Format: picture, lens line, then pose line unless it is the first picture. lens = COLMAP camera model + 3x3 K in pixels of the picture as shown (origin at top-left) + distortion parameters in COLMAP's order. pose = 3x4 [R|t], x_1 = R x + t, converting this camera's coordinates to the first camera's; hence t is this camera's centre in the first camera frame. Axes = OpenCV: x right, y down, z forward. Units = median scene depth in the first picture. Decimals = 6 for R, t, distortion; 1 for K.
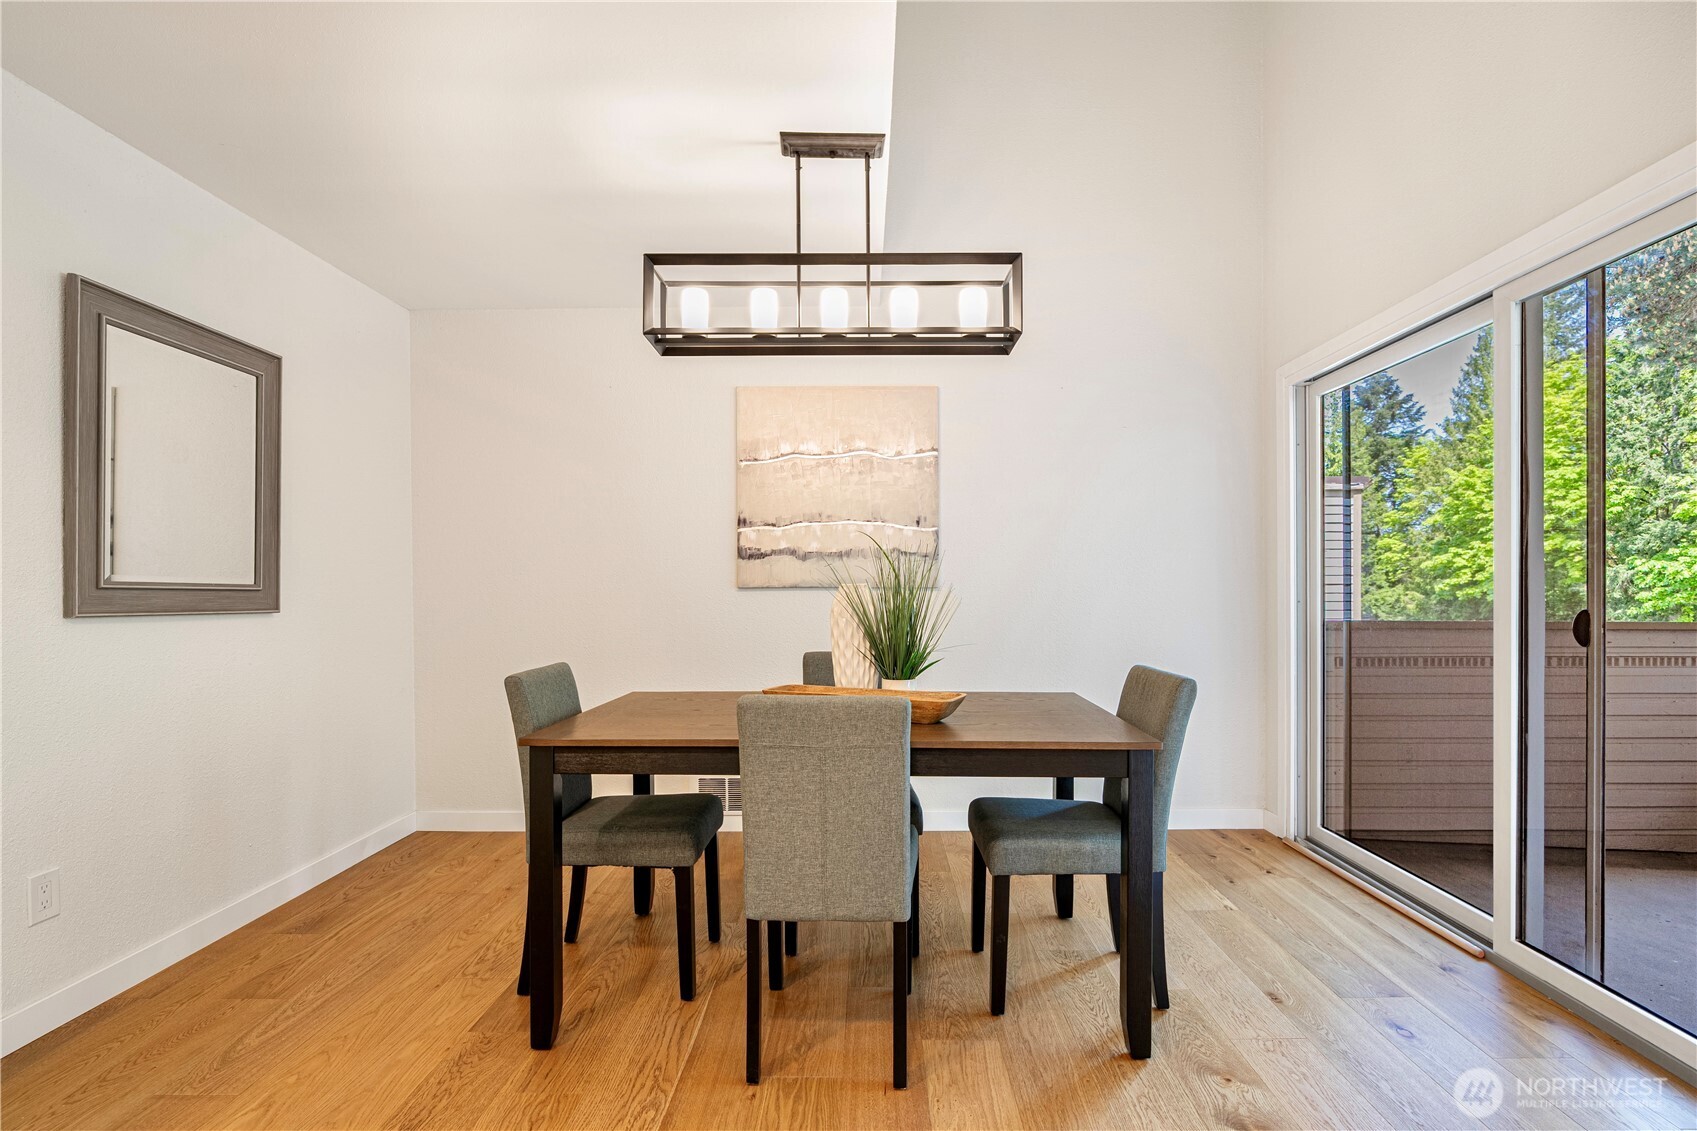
lens RADIAL K [[832.1, 0, 855.1], [0, 832.1, 593.3], [0, 0, 1]] dist [-0.007064, 0.002949]
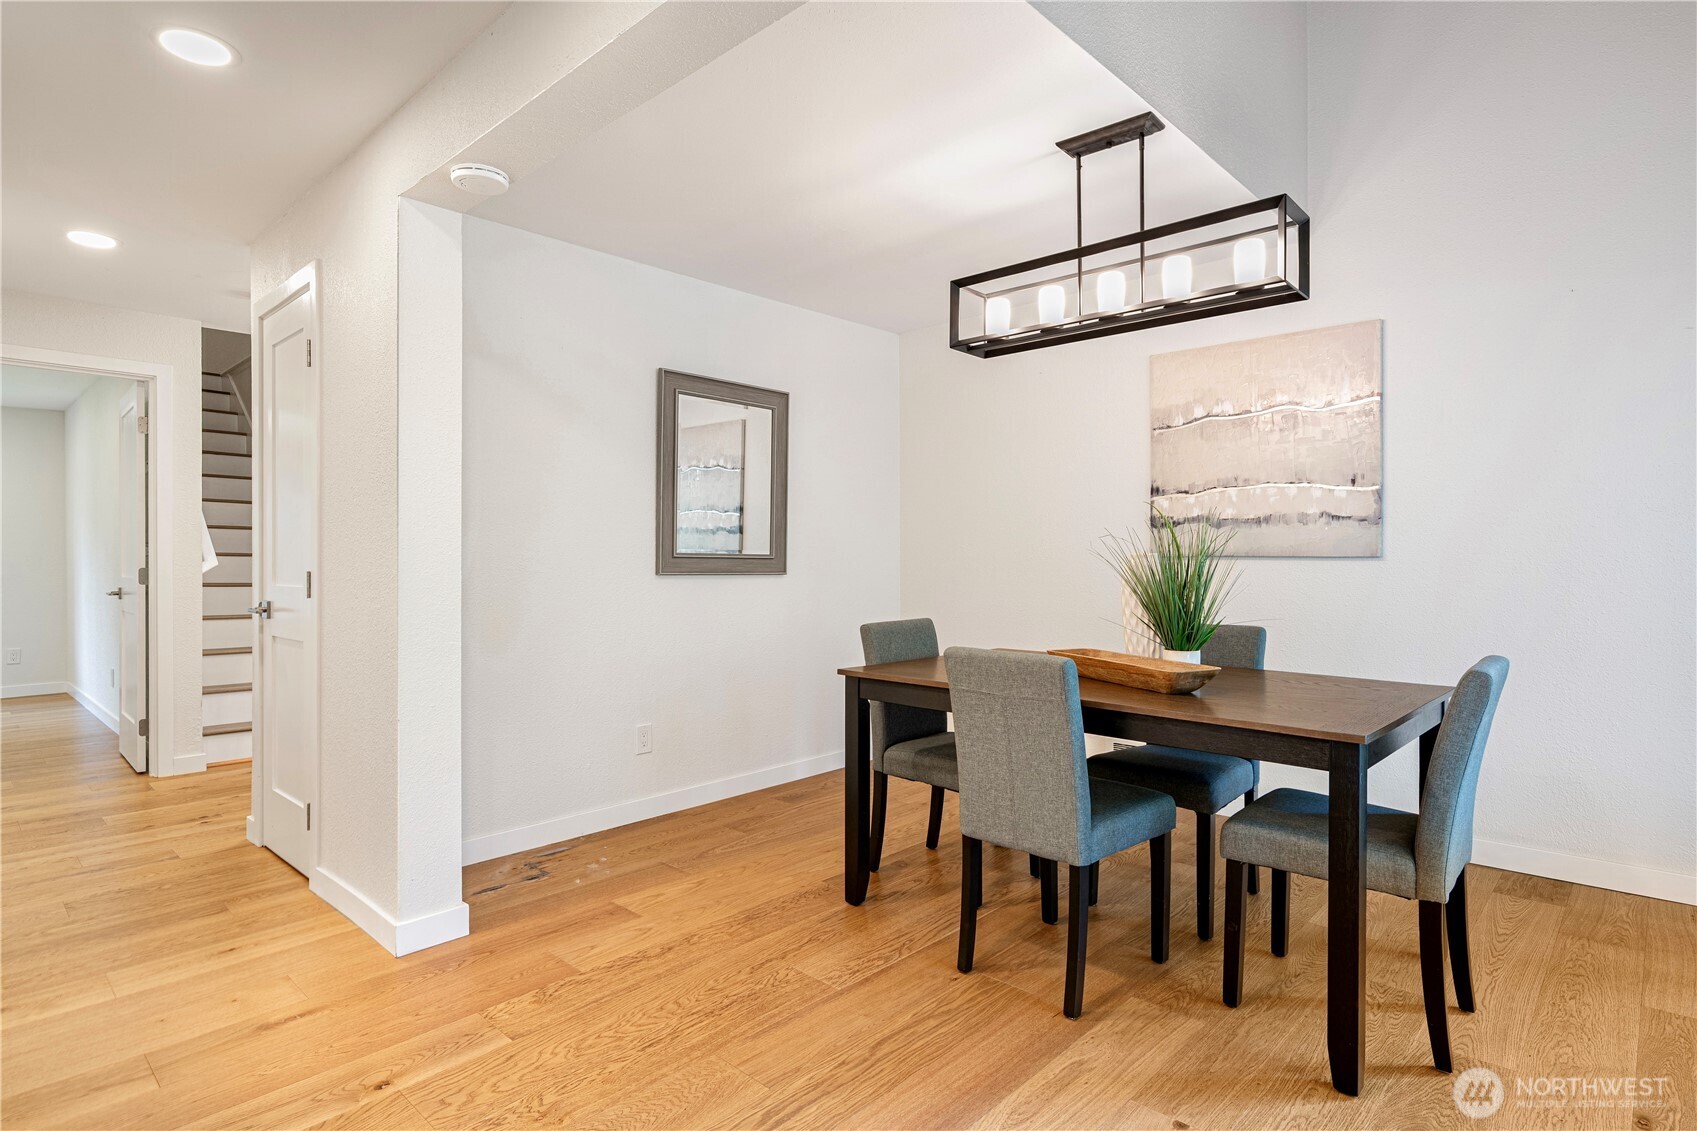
lens RADIAL K [[888.2, 0, 850.1], [0, 888.2, 556.7], [0, 0, 1]] dist [-0.006147, -0.000384]
pose [[0.733818, 0.001100, -0.679345, 0.492545], [-0.004359, 0.999986, -0.003090, -0.003083], [0.679332, 0.005229, 0.733812, -0.041512]]
